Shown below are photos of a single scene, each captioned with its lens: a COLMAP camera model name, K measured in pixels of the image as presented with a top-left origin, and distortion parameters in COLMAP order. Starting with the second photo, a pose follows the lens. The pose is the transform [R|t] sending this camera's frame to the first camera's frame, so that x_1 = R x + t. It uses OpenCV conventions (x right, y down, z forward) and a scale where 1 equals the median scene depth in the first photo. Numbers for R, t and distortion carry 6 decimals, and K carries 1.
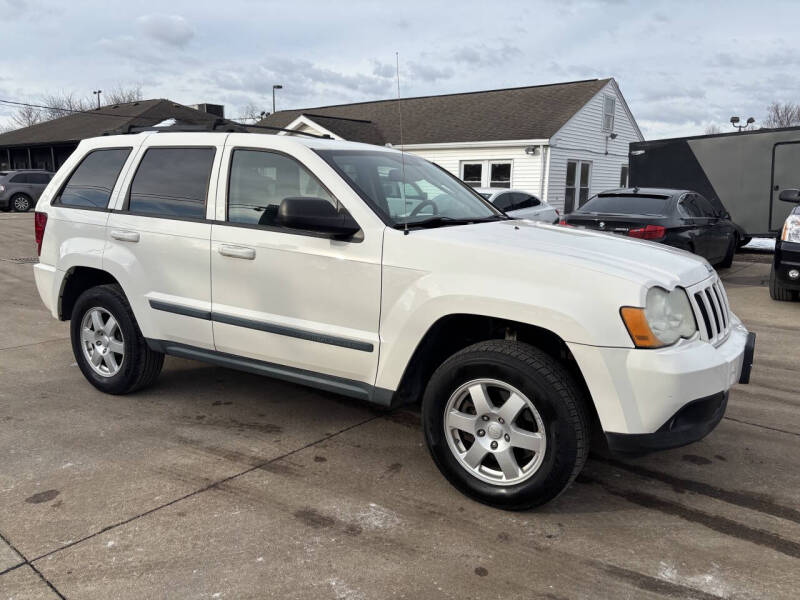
lens RADIAL K [[607.0, 0, 402.5], [0, 607.0, 294.4], [0, 0, 1]] dist [0.046408, -0.051859]
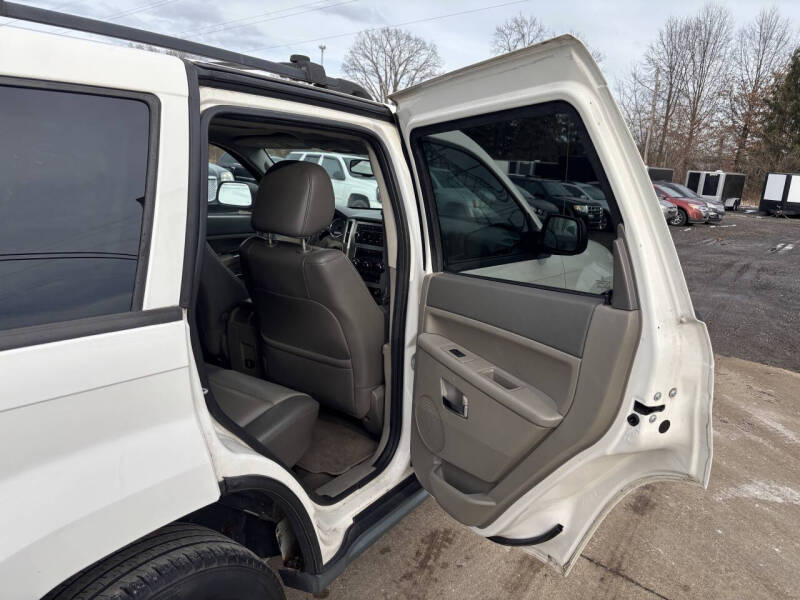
lens RADIAL K [[607.0, 0, 407.6], [0, 607.0, 303.6], [0, 0, 1]] dist [0.046408, -0.051859]
pose [[0.044550, -0.248174, 0.967691, -0.916780], [0.111225, 0.963862, 0.242071, -0.242634], [-0.992796, 0.096847, 0.070543, 1.041196]]
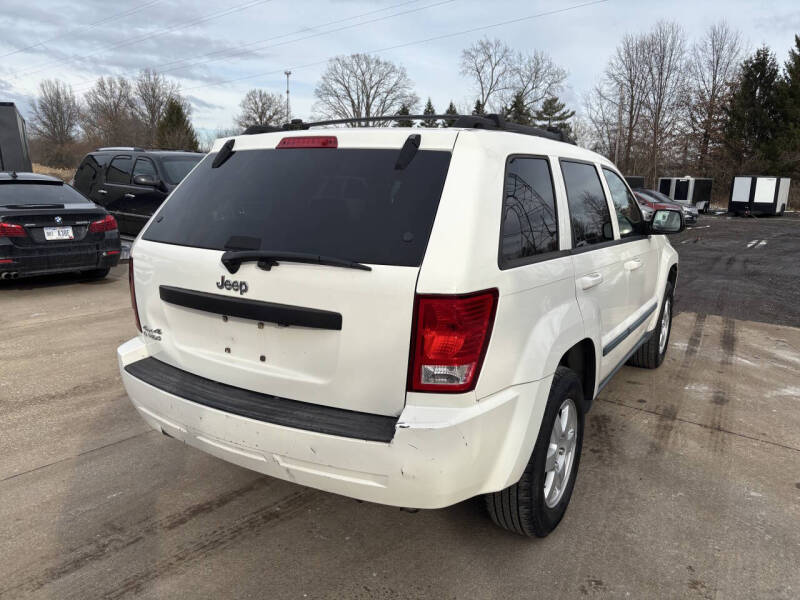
lens RADIAL K [[607.0, 0, 398.2], [0, 607.0, 293.3], [0, 0, 1]] dist [0.046408, -0.051859]
pose [[0.005887, -0.205953, 0.978544, -1.374639], [0.152194, 0.967346, 0.202680, -0.310118], [-0.988333, 0.147736, 0.037040, 1.402621]]
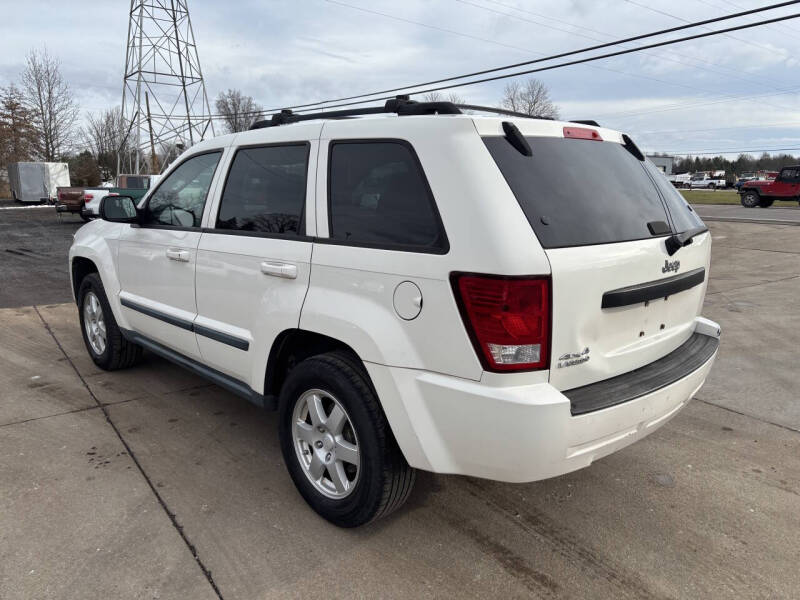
lens RADIAL K [[607.0, 0, 408.1], [0, 607.0, 301.6], [0, 0, 1]] dist [0.046408, -0.051859]
pose [[-0.970298, -0.077267, 0.229241, -0.601660], [0.011780, 0.931405, 0.363795, -0.440695], [-0.241626, 0.355690, -0.902830, 2.342690]]
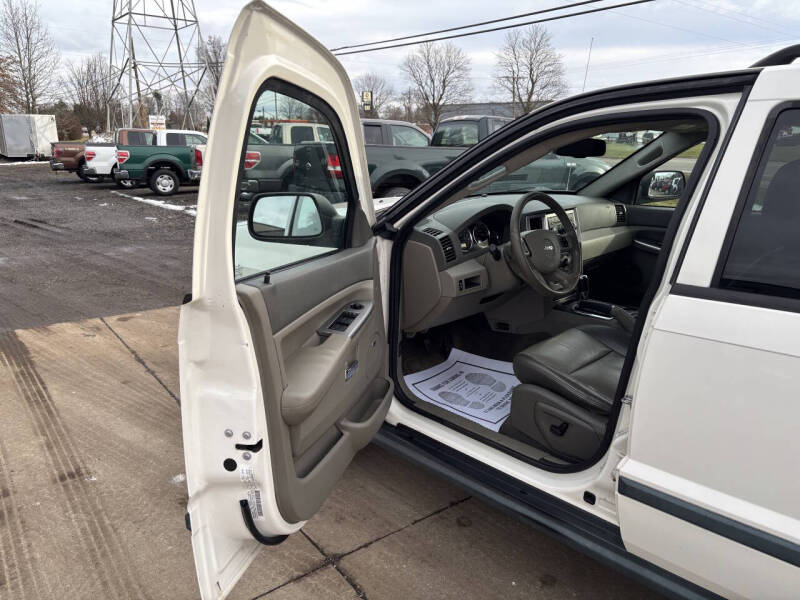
lens RADIAL K [[607.0, 0, 395.2], [0, 607.0, 302.9], [0, 0, 1]] dist [0.046408, -0.051859]
pose [[-0.972442, -0.092794, 0.213885, 0.048818], [0.009348, 0.901126, 0.433456, -0.381732], [-0.232959, 0.423510, -0.875425, 1.942888]]
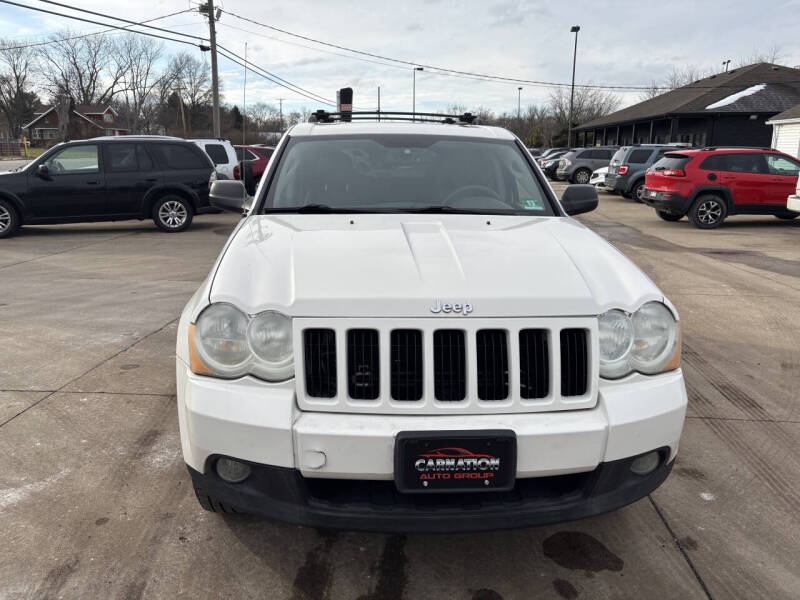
lens RADIAL K [[607.0, 0, 399.6], [0, 607.0, 292.4], [0, 0, 1]] dist [0.046408, -0.051859]
pose [[0.577017, 0.170967, -0.798637, 0.876579], [-0.139328, 0.984117, 0.110008, -0.109058], [0.804760, 0.047796, 0.591673, 0.521821]]
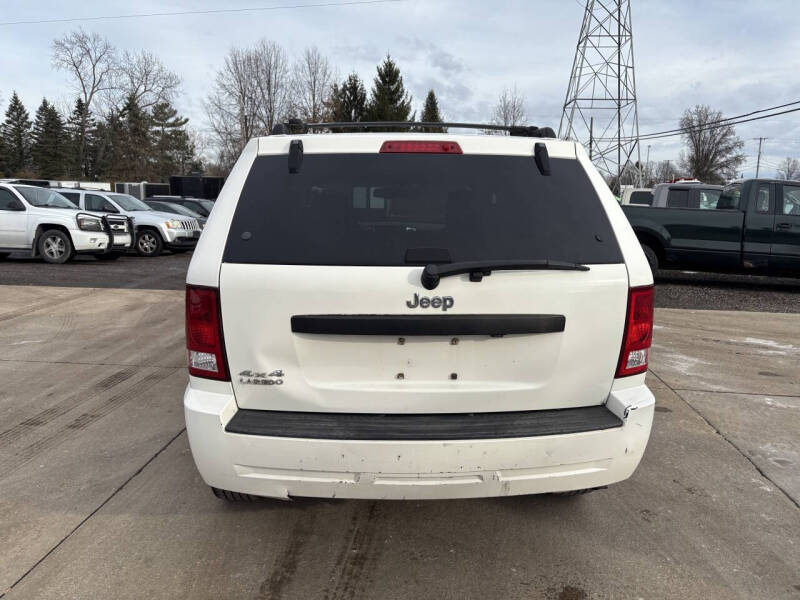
lens RADIAL K [[607.0, 0, 399.0], [0, 607.0, 298.7], [0, 0, 1]] dist [0.046408, -0.051859]
pose [[-0.568014, -0.169024, 0.805475, -1.195437], [0.115550, 0.952613, 0.281385, -0.387225], [-0.814867, 0.252903, -0.521567, 1.936305]]
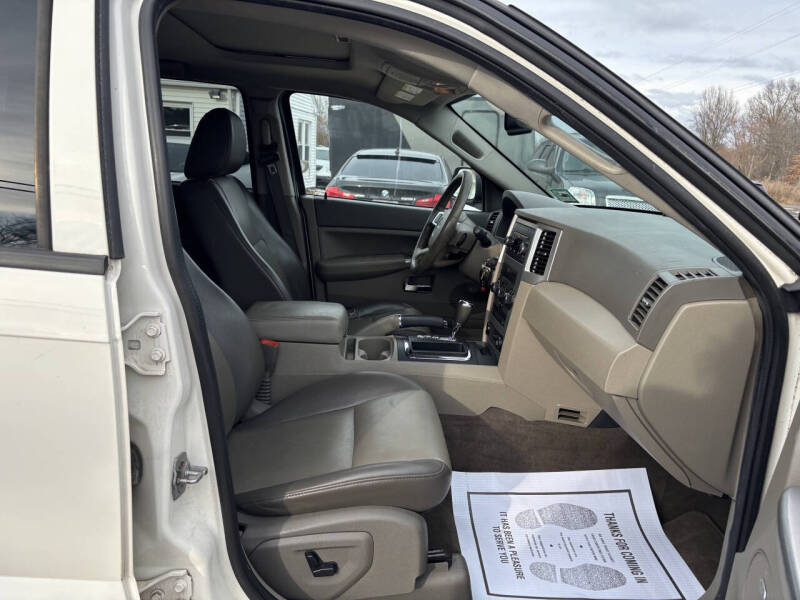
lens RADIAL K [[607.0, 0, 394.8], [0, 607.0, 301.0], [0, 0, 1]] dist [0.046408, -0.051859]
pose [[0.828974, -0.094368, 0.551268, -0.371957], [0.047411, 0.993972, 0.098857, -0.130454], [-0.557274, -0.055814, 0.828451, 0.772547]]
